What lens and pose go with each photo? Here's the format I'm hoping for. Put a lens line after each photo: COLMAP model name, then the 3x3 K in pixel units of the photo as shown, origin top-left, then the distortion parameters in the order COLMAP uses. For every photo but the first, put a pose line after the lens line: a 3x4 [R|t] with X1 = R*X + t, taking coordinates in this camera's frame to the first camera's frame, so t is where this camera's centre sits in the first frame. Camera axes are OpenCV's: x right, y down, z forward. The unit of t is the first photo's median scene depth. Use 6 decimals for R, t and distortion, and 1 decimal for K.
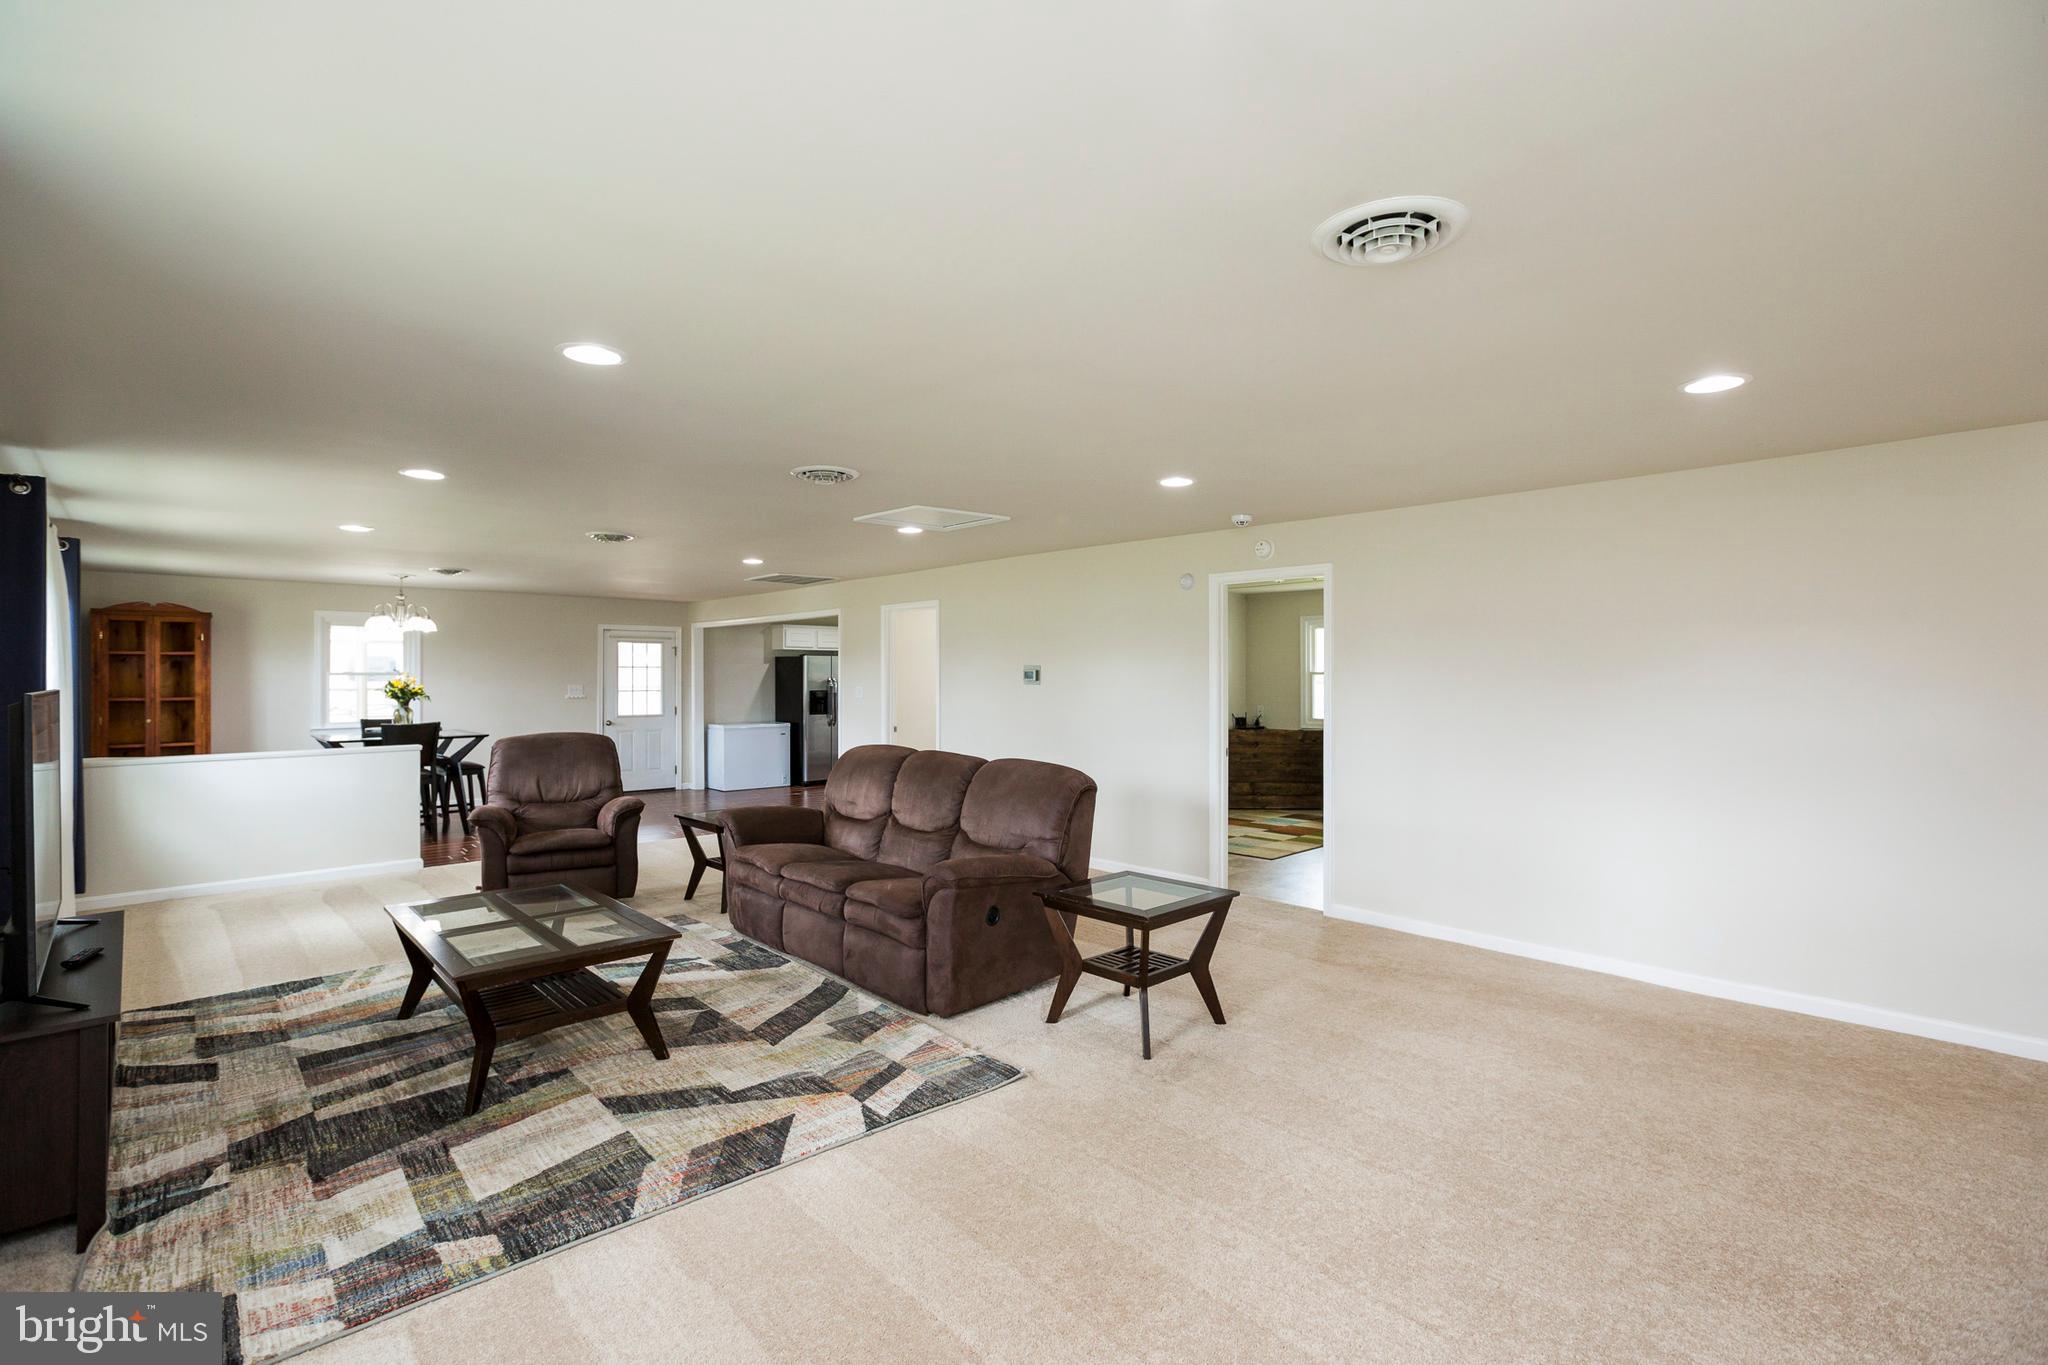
lens RADIAL K [[939.1, 0, 1013.3], [0, 939.1, 683.4], [0, 0, 1]] dist [-0.014479, 0.003285]
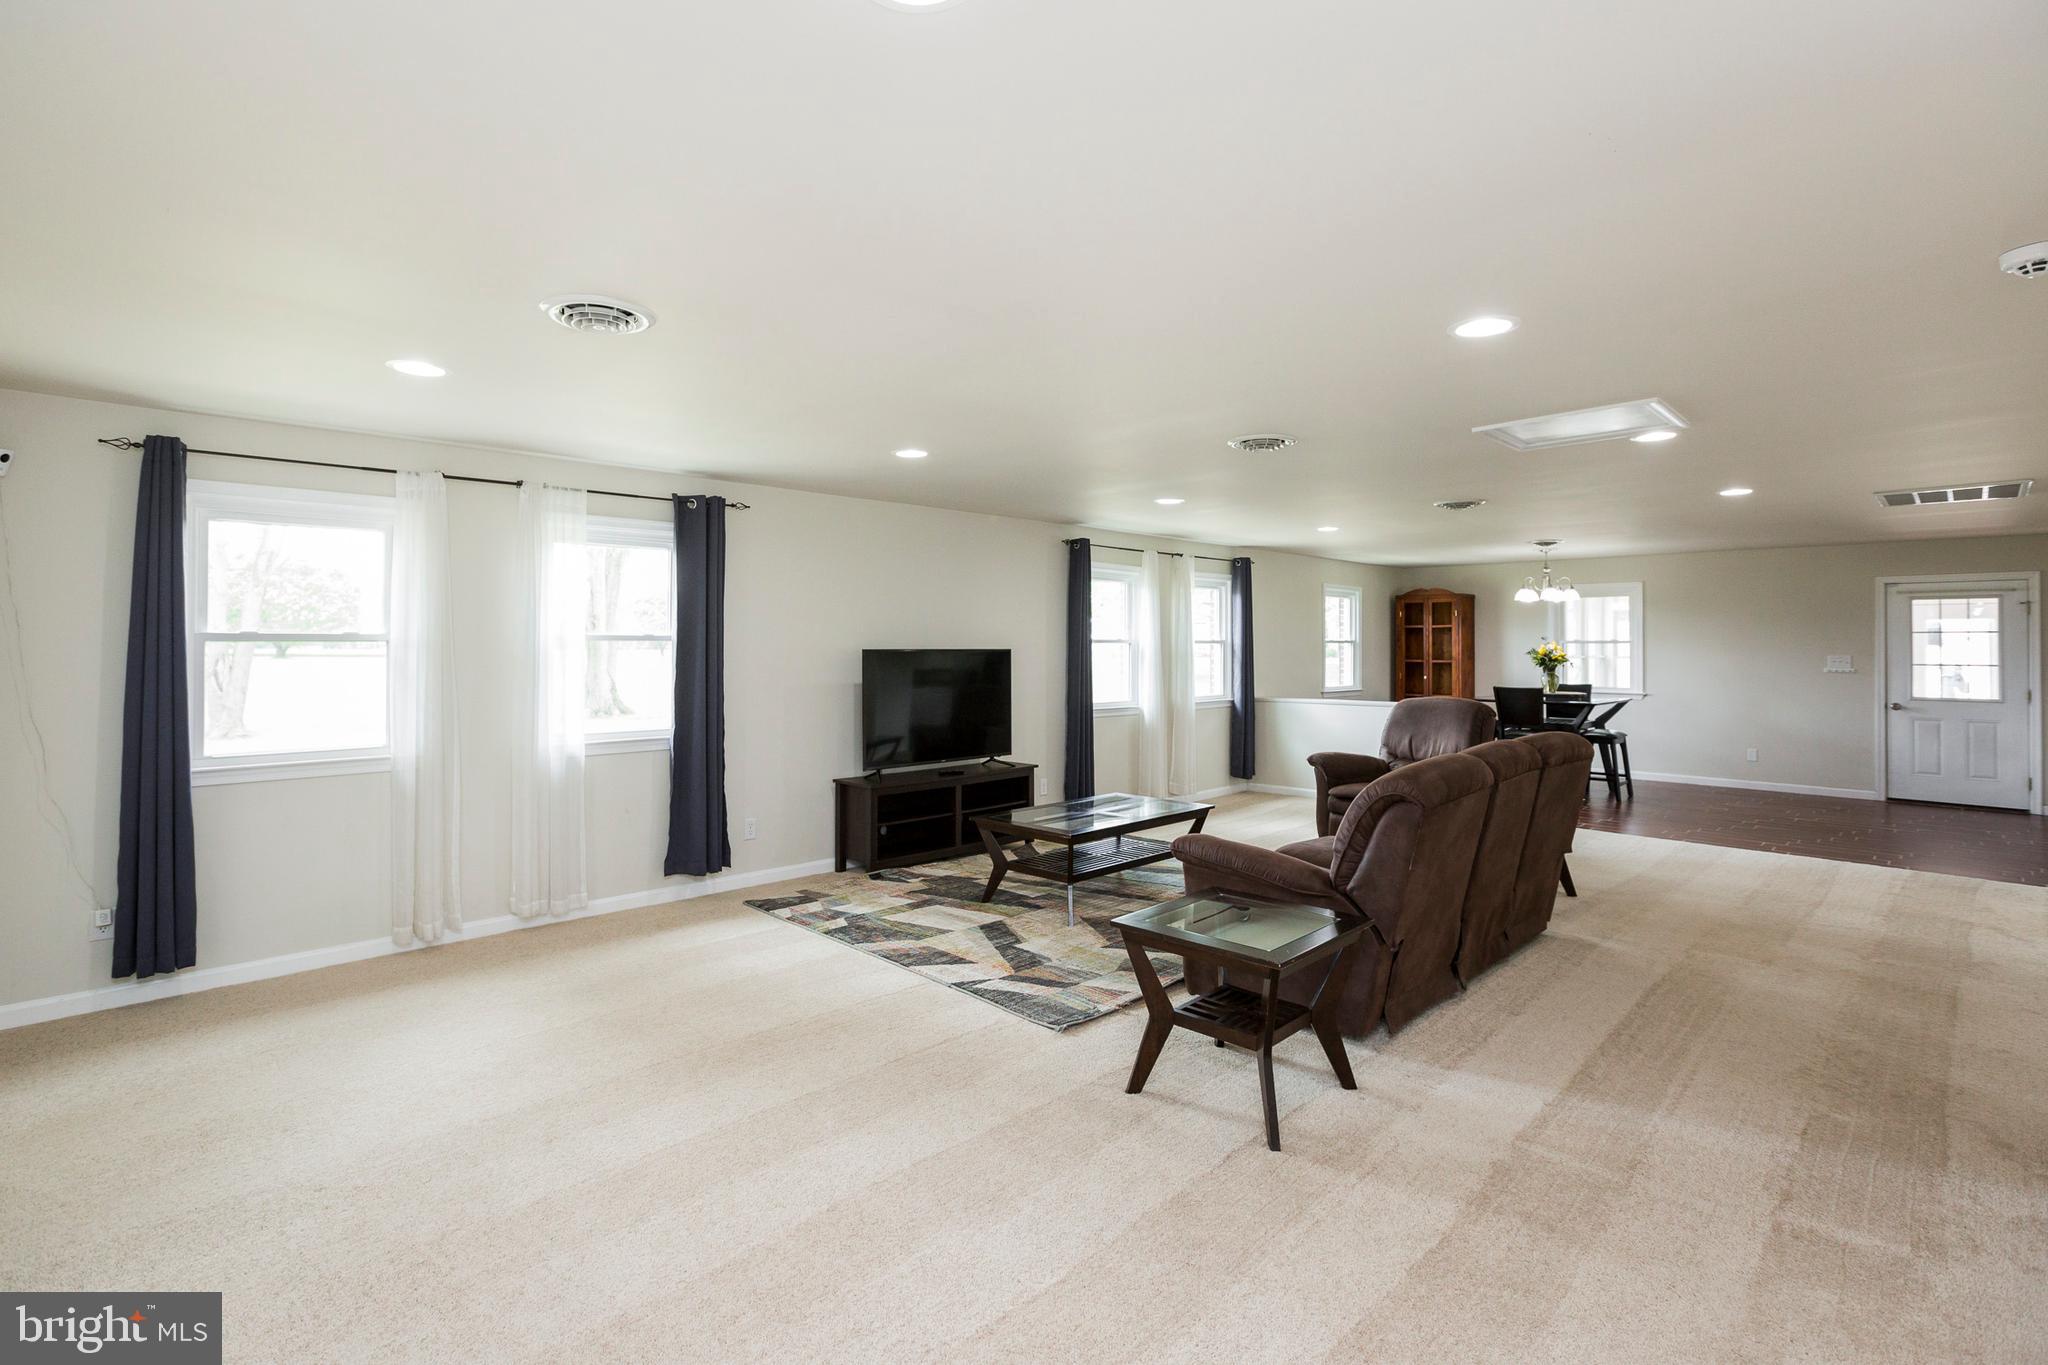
lens RADIAL K [[939.1, 0, 1006.1], [0, 939.1, 634.6], [0, 0, 1]] dist [-0.014479, 0.003285]
pose [[0.054311, -0.008023, -0.998492, 0.552821], [-0.009838, 0.999915, -0.008569, -0.004713], [0.998476, 0.010288, 0.054228, 0.465077]]
